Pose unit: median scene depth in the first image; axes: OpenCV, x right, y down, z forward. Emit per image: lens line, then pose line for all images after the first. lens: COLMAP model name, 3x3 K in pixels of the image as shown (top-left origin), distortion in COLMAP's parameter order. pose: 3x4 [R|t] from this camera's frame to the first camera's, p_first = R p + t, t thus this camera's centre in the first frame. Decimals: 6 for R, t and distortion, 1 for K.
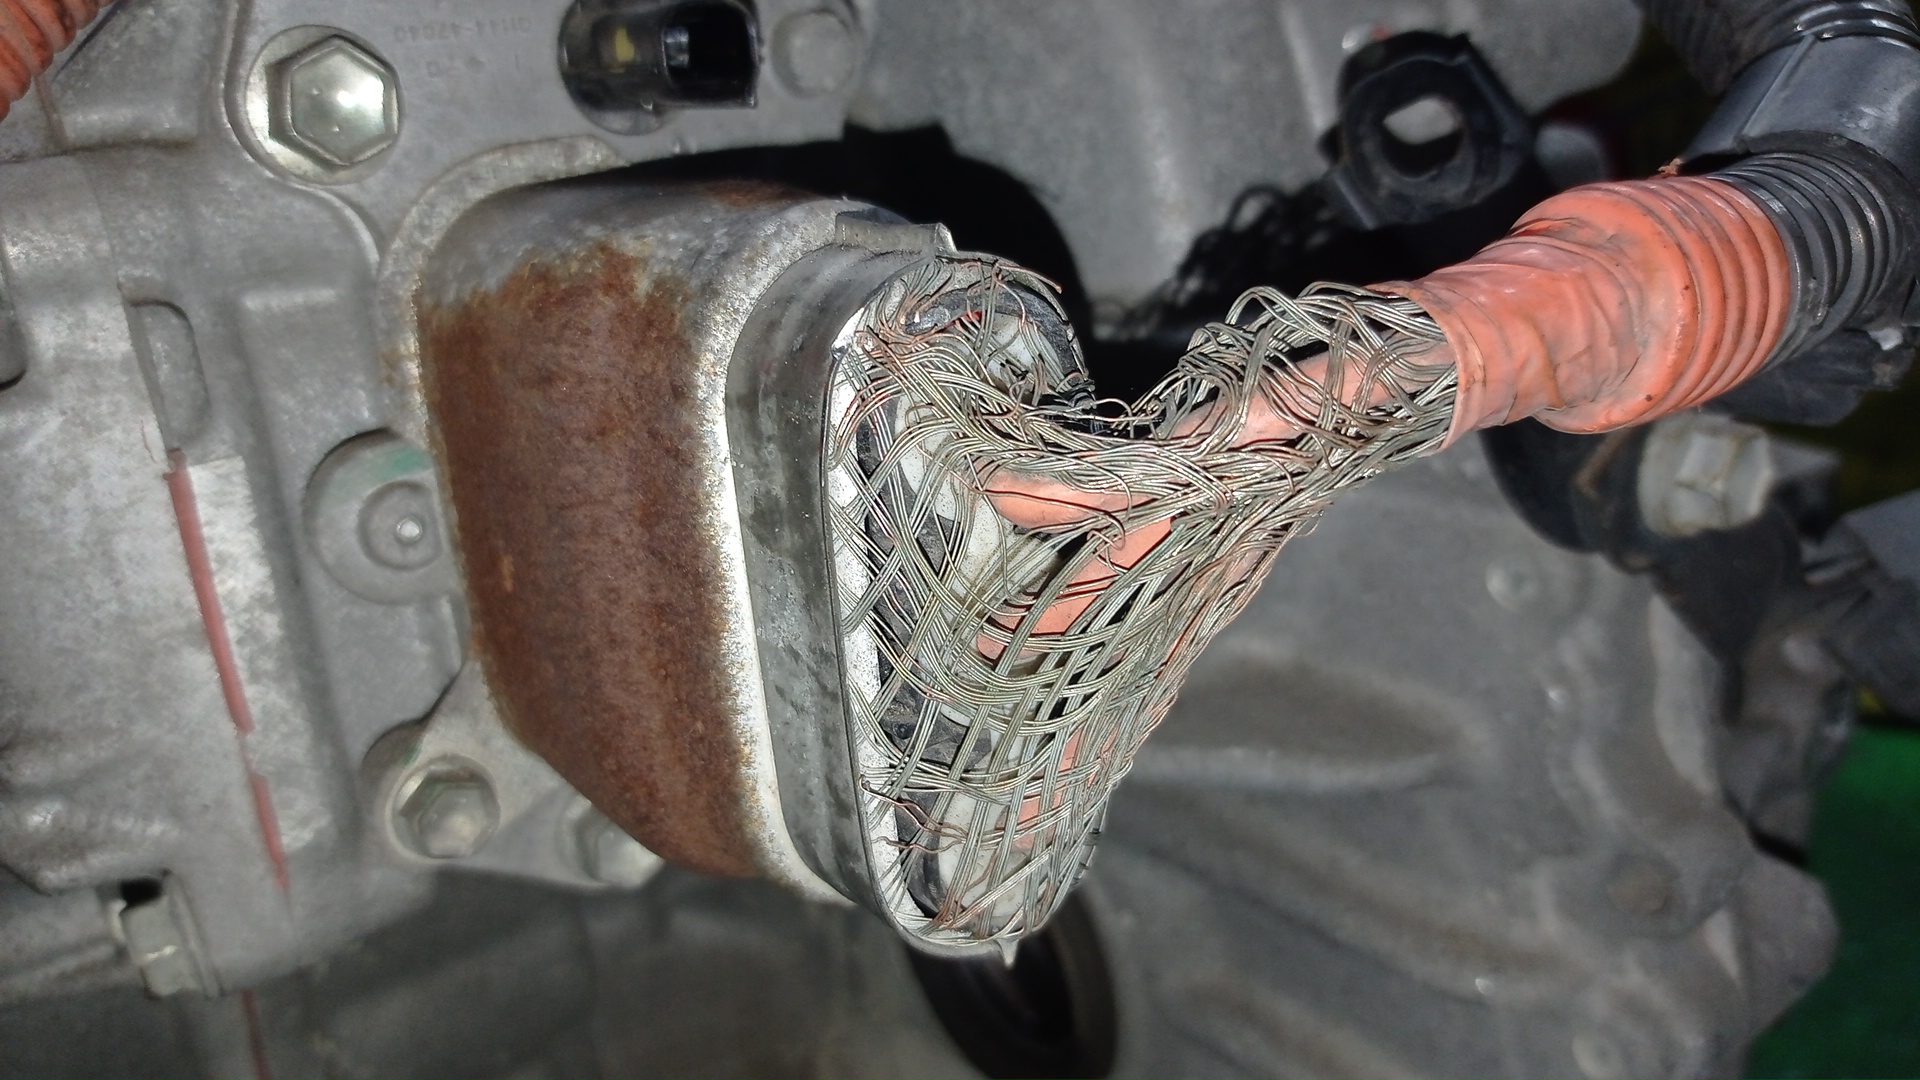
lens RADIAL K [[1581.2, 0, 955.0], [0, 1581.2, 532.0], [0, 0, 1]] dist [0.009306, 0.009417]
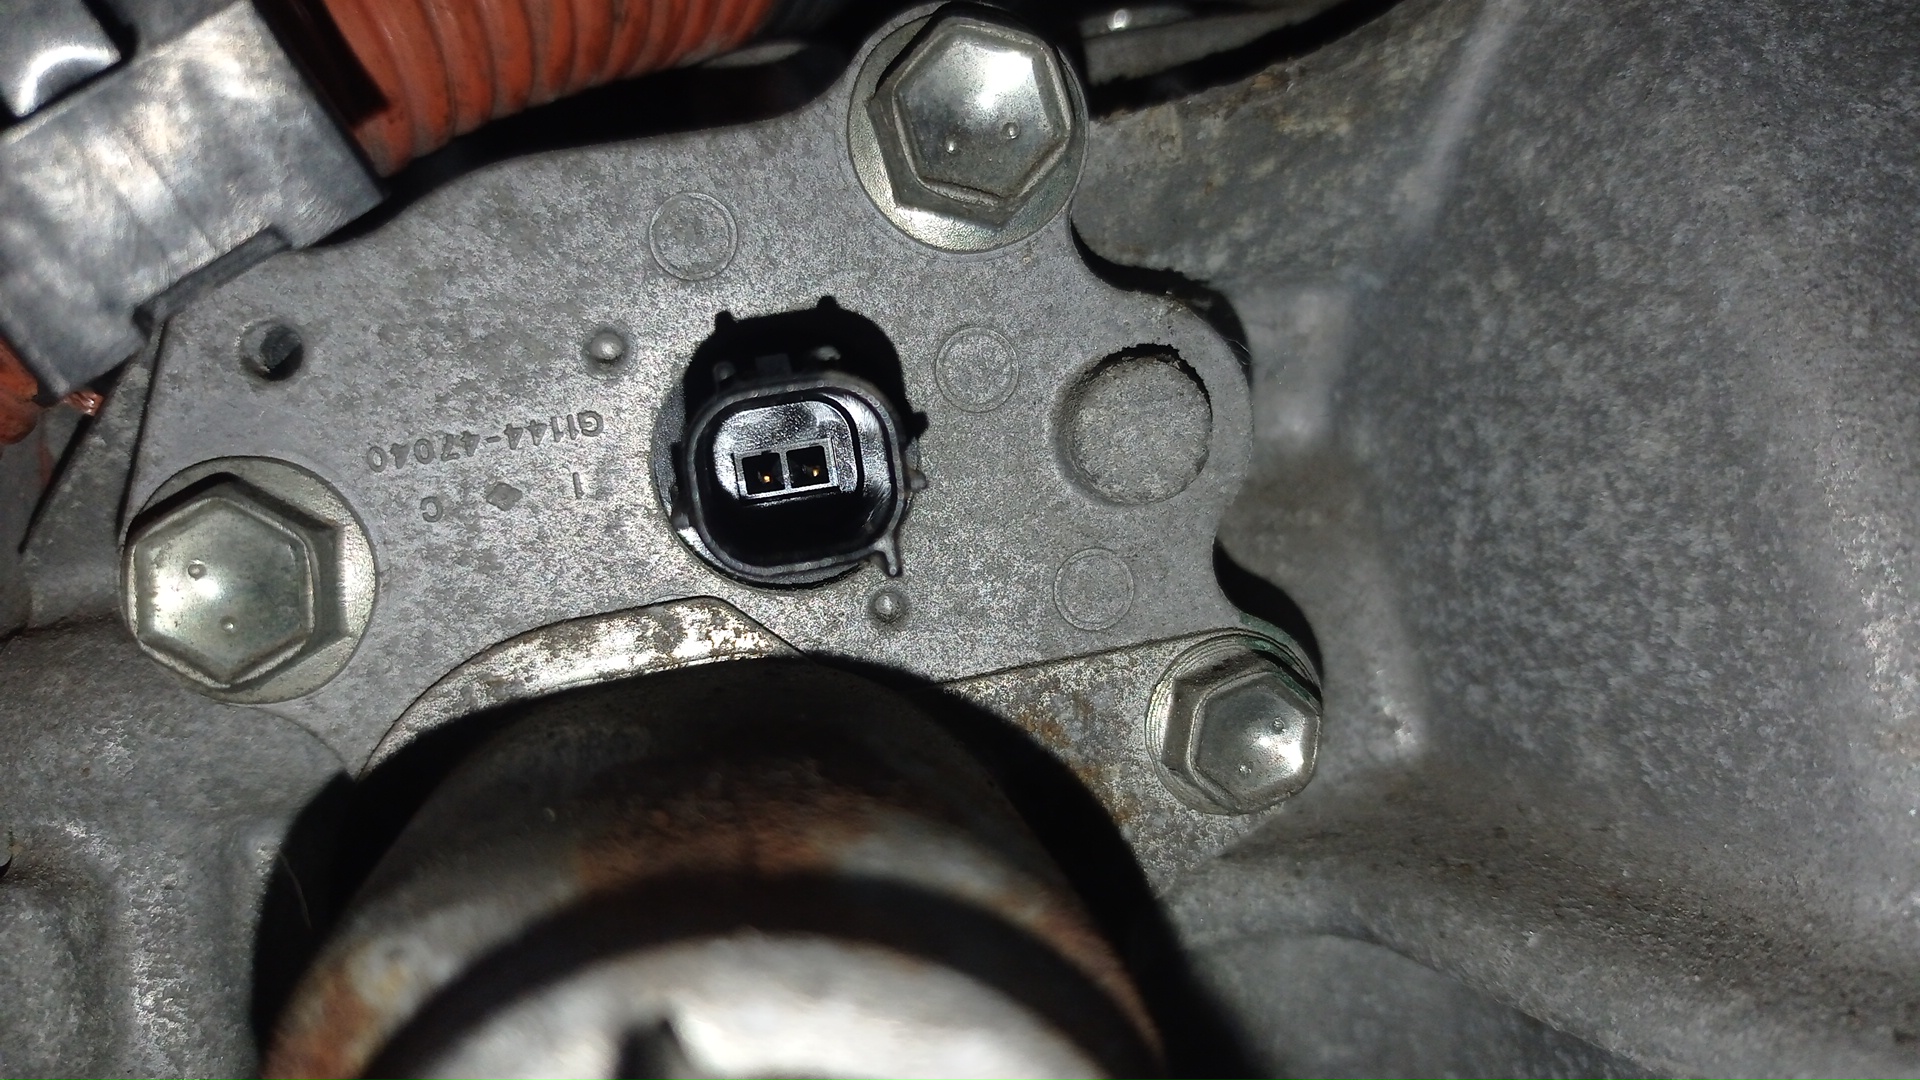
lens RADIAL K [[1591.6, 0, 993.6], [0, 1591.6, 514.3], [0, 0, 1]] dist [0.007413, -0.001428]
pose [[0.885500, 0.004451, -0.464618, 0.137078], [-0.068323, 0.990332, -0.120727, -0.226776], [0.459588, 0.138648, 0.877243, 0.555798]]
